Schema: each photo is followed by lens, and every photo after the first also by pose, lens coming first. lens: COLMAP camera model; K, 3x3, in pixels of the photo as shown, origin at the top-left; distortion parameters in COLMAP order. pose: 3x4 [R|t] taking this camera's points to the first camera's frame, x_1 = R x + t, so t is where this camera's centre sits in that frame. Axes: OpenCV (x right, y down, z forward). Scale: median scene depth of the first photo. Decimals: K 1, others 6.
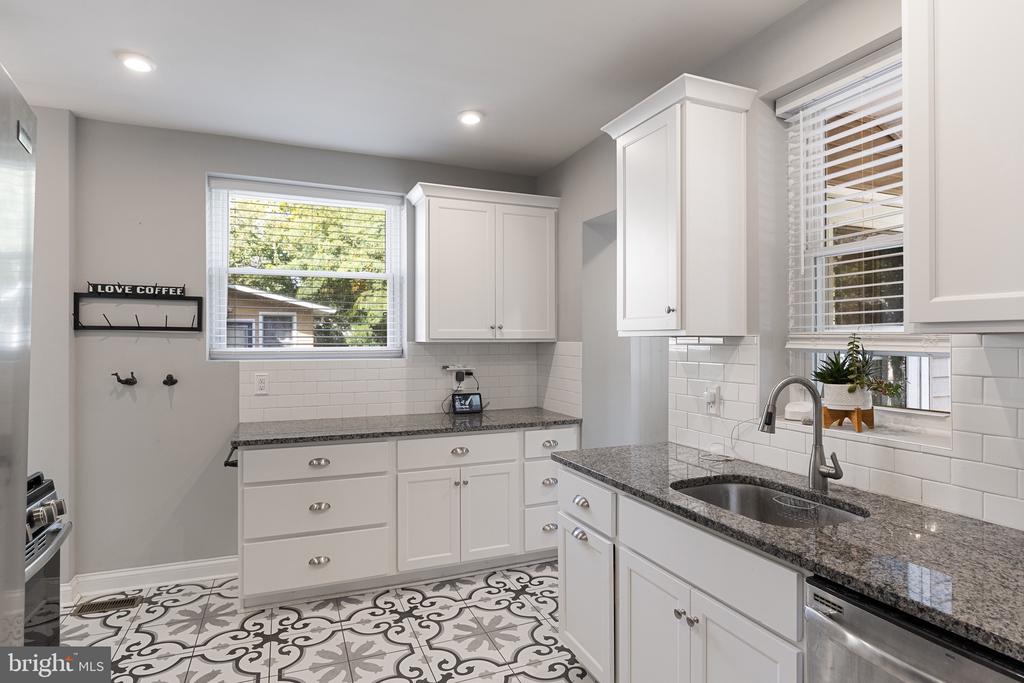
lens RADIAL K [[541.3, 0, 506.0], [0, 541.3, 340.8], [0, 0, 1]] dist [0.002815, -0.005453]
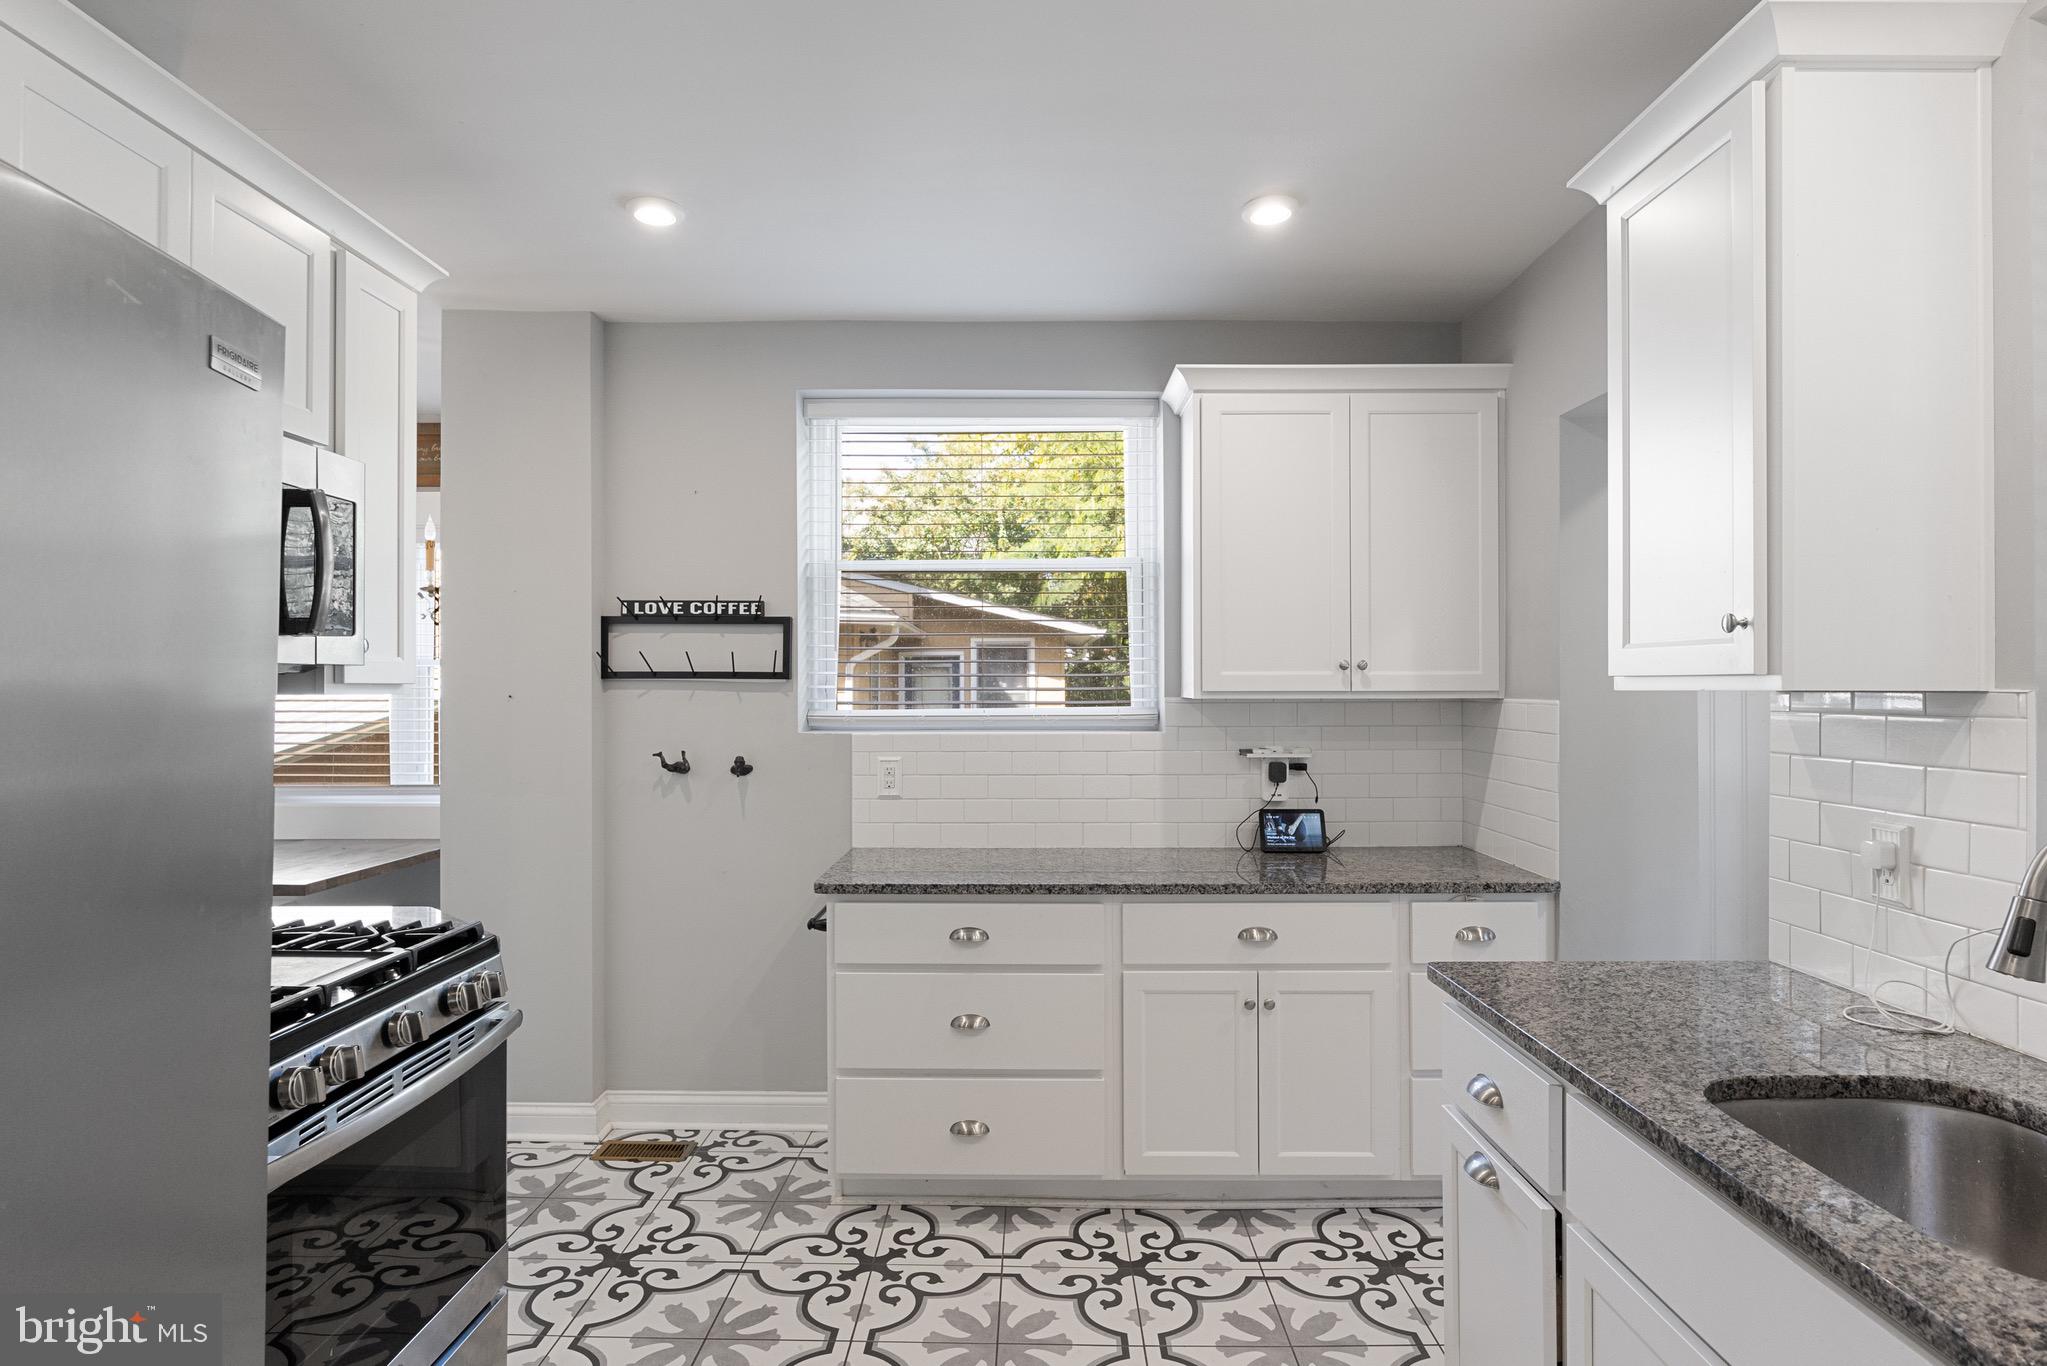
lens RADIAL K [[1082.0, 0, 1035.7], [0, 1082.0, 687.7], [0, 0, 1]] dist [0.002815, -0.005453]
pose [[0.925134, -0.001504, -0.379638, 0.097591], [0.001076, 0.999999, -0.001339, -0.007778], [0.379640, 0.000830, 0.925134, 0.075962]]
